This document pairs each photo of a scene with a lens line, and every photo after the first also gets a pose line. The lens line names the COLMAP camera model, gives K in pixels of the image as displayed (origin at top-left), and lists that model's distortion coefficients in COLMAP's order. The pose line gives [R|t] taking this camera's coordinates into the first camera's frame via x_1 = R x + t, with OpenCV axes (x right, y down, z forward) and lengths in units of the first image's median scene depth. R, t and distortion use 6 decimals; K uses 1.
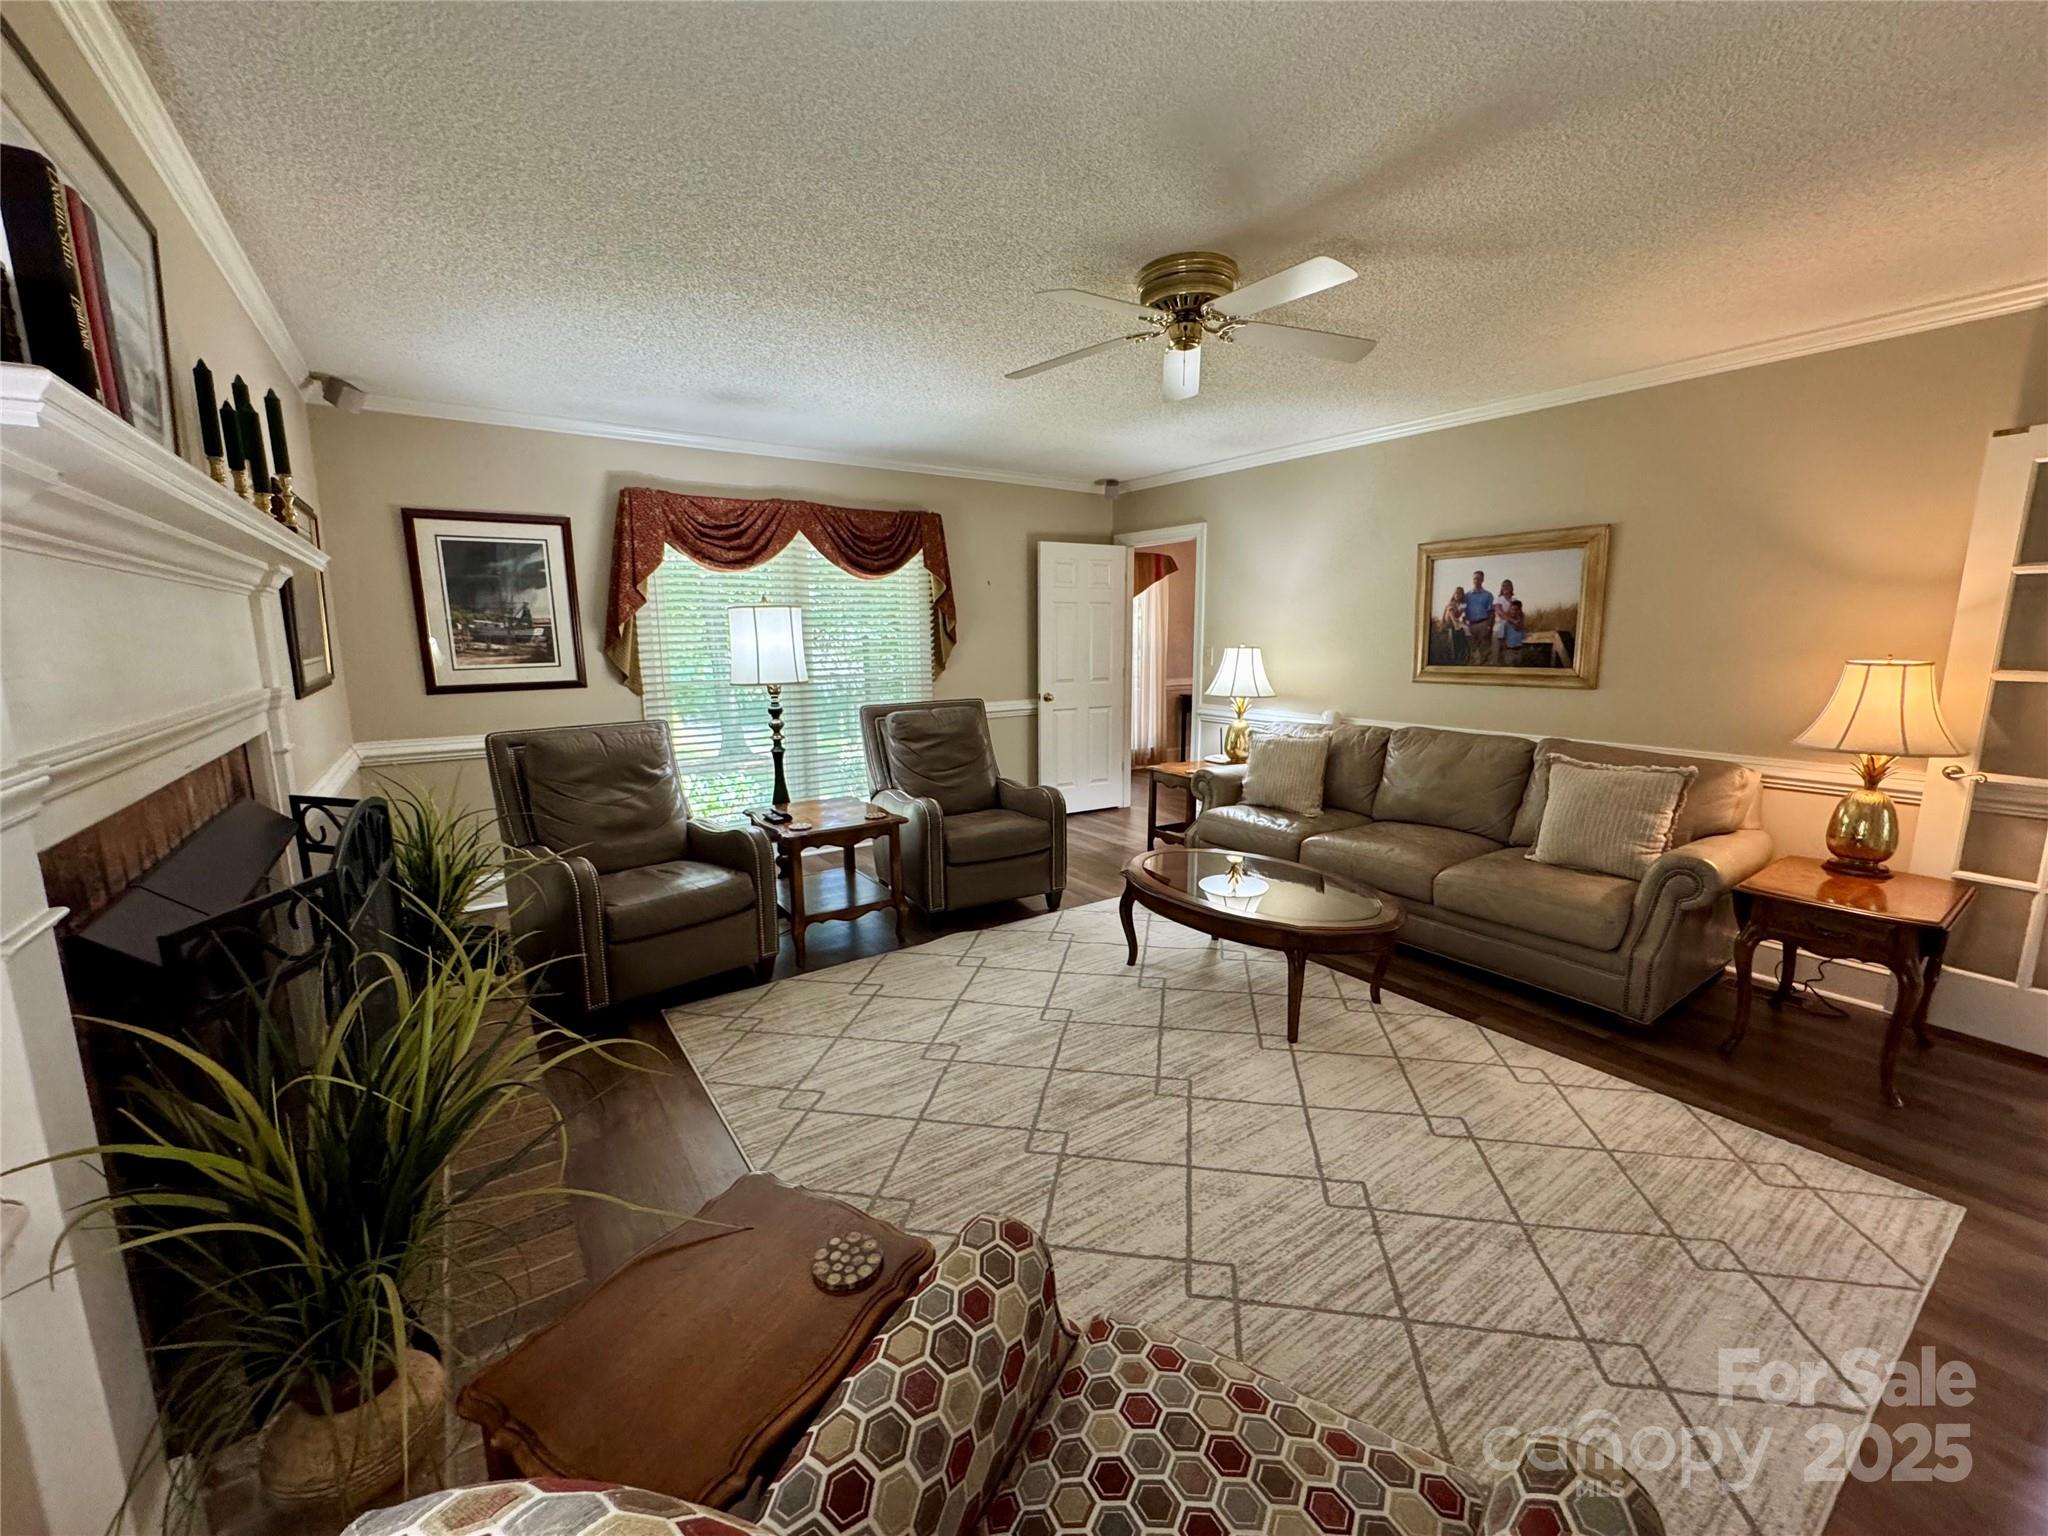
lens RADIAL K [[817.8, 0, 1021.9], [0, 817.8, 771.0], [0, 0, 1]] dist [-0.003523, 0.000506]
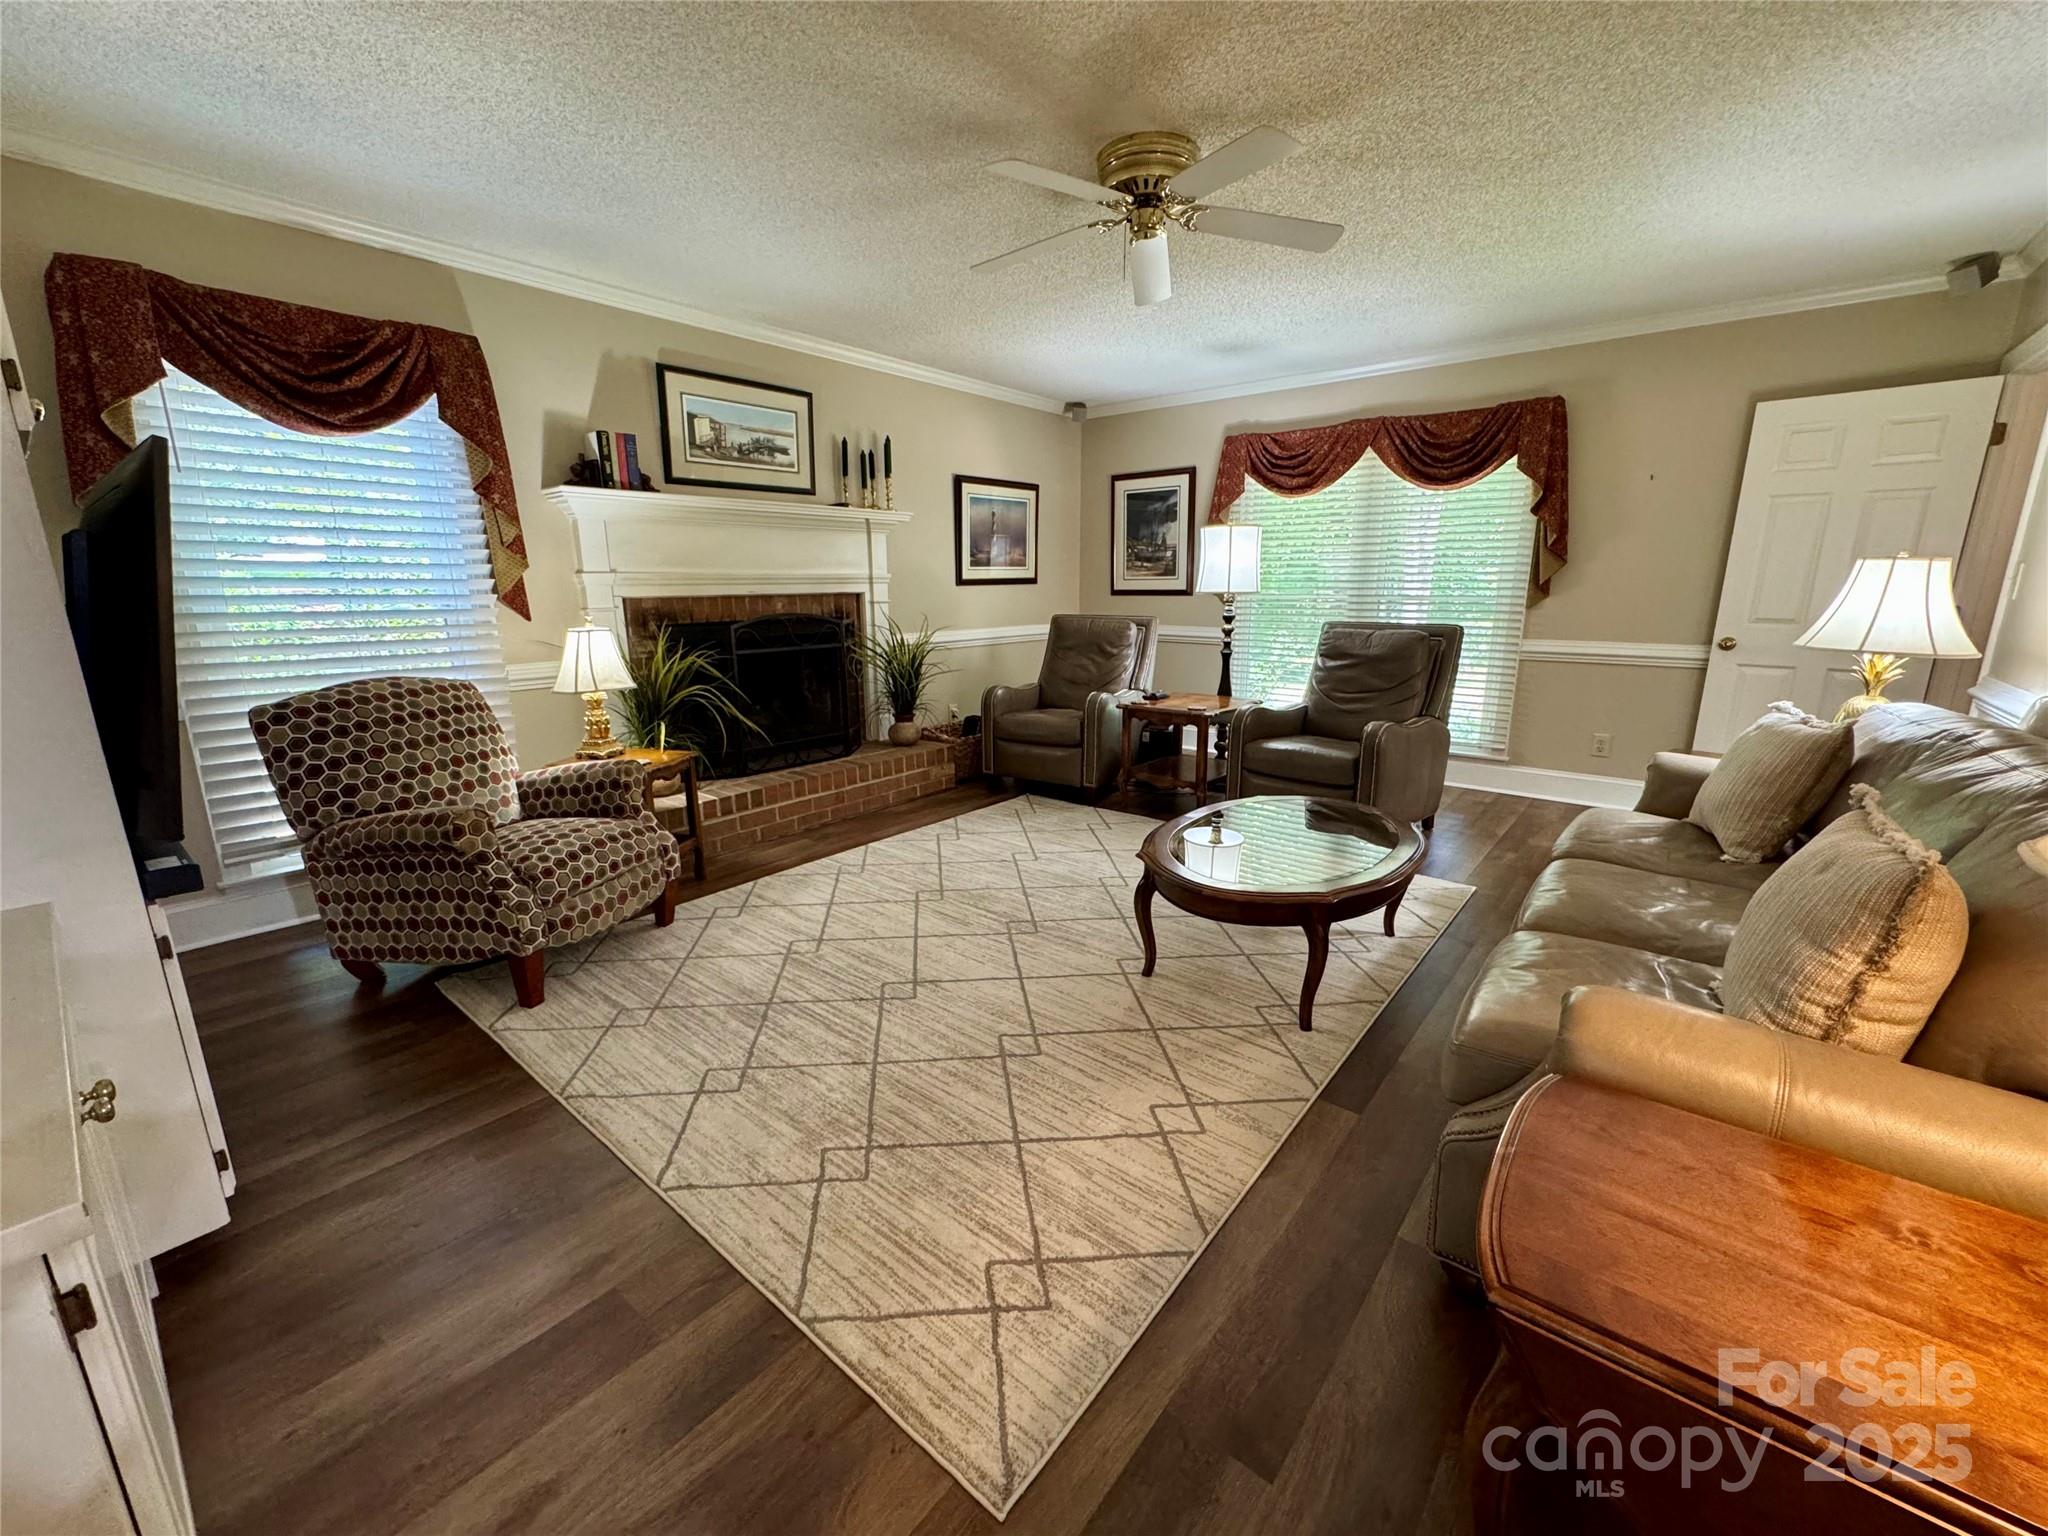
lens RADIAL K [[817.8, 0, 1021.9], [0, 817.8, 771.0], [0, 0, 1]] dist [-0.003523, 0.000506]
pose [[0.272147, 0.225915, -0.935360, 0.751023], [-0.161710, 0.968962, 0.186980, -0.030501], [0.948570, 0.100371, 0.300233, 0.380800]]
